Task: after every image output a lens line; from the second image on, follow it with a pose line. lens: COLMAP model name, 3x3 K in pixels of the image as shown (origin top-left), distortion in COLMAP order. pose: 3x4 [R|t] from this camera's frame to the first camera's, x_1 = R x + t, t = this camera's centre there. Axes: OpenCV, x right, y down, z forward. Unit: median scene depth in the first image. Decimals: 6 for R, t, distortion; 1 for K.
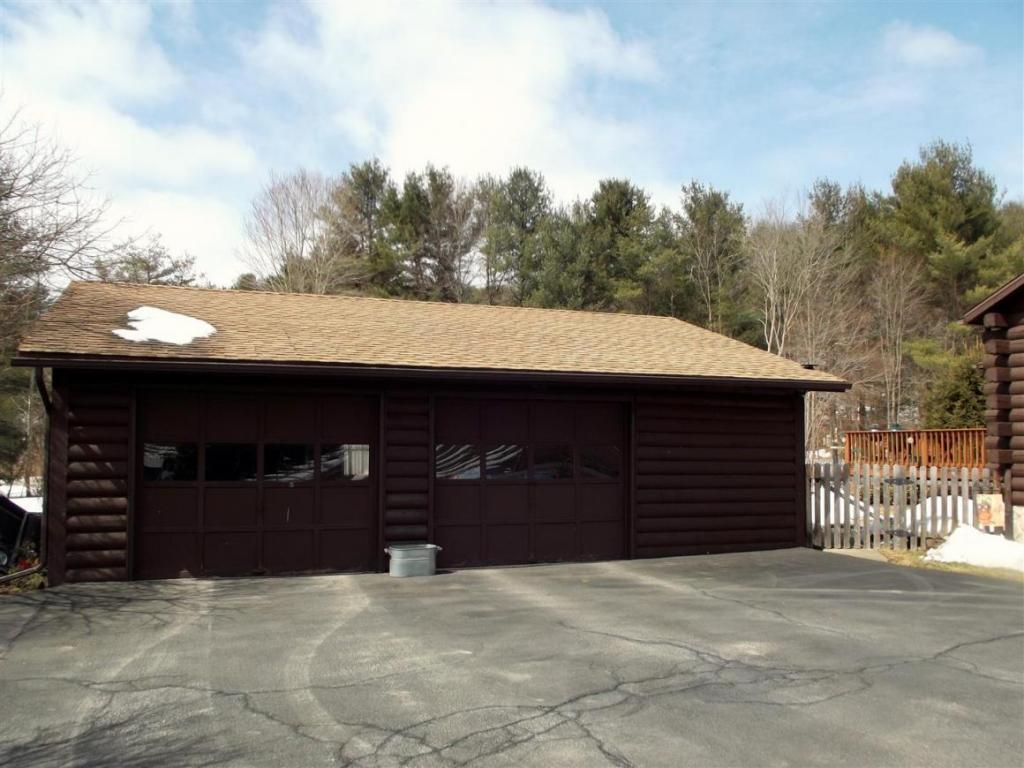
lens RADIAL K [[800.8, 0, 510.3], [0, 800.8, 382.3], [0, 0, 1]] dist [-0.061787, -0.011093]
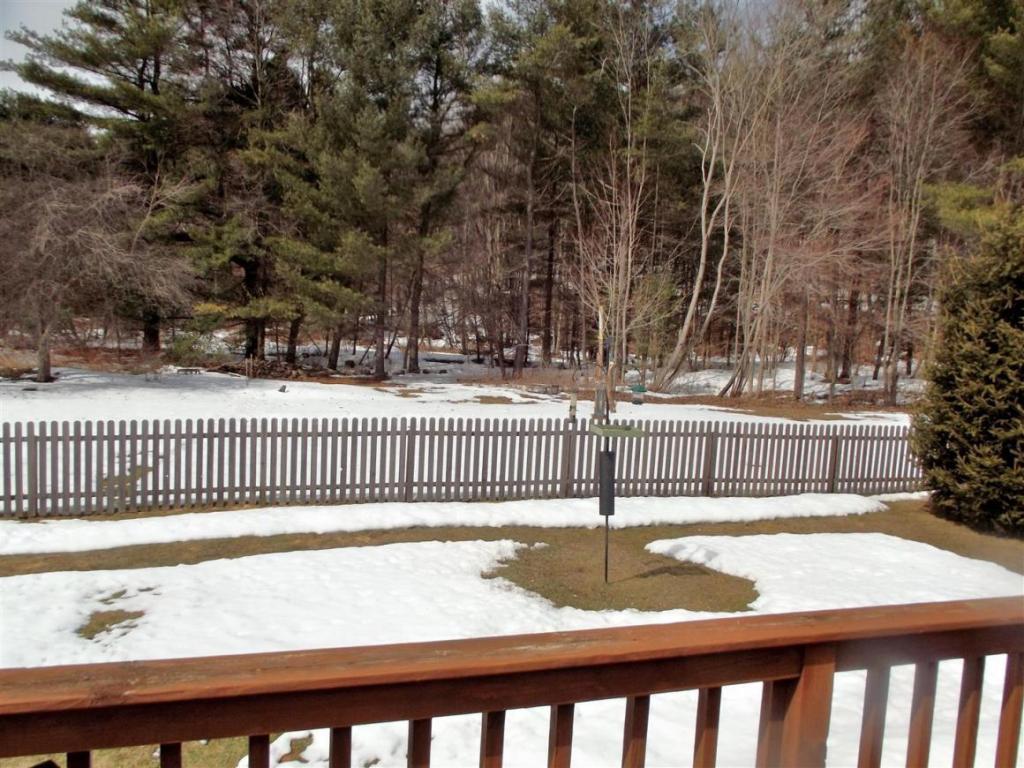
lens RADIAL K [[865.6, 0, 514.7], [0, 865.6, 392.9], [0, 0, 1]] dist [-0.050467, 0.029688]
pose [[0.998805, 0.044671, 0.019843, 0.200429], [-0.047320, 0.985408, 0.163500, 0.010640], [-0.012249, -0.164244, 0.986344, 0.375545]]
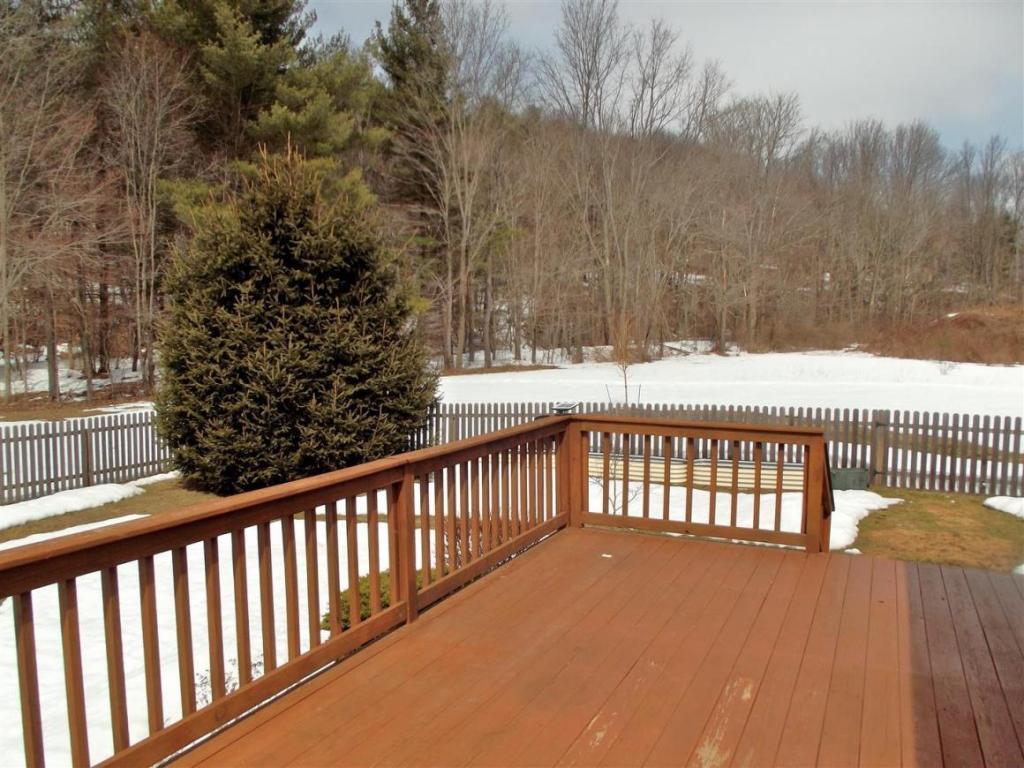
lens RADIAL K [[865.6, 0, 516.9], [0, 865.6, 390.3], [0, 0, 1]] dist [-0.050467, 0.029688]
pose [[0.676588, -0.061288, 0.733807, 0.202464], [-0.049745, 0.990450, 0.128589, 0.009455], [-0.734680, -0.123505, 0.667077, 0.357882]]
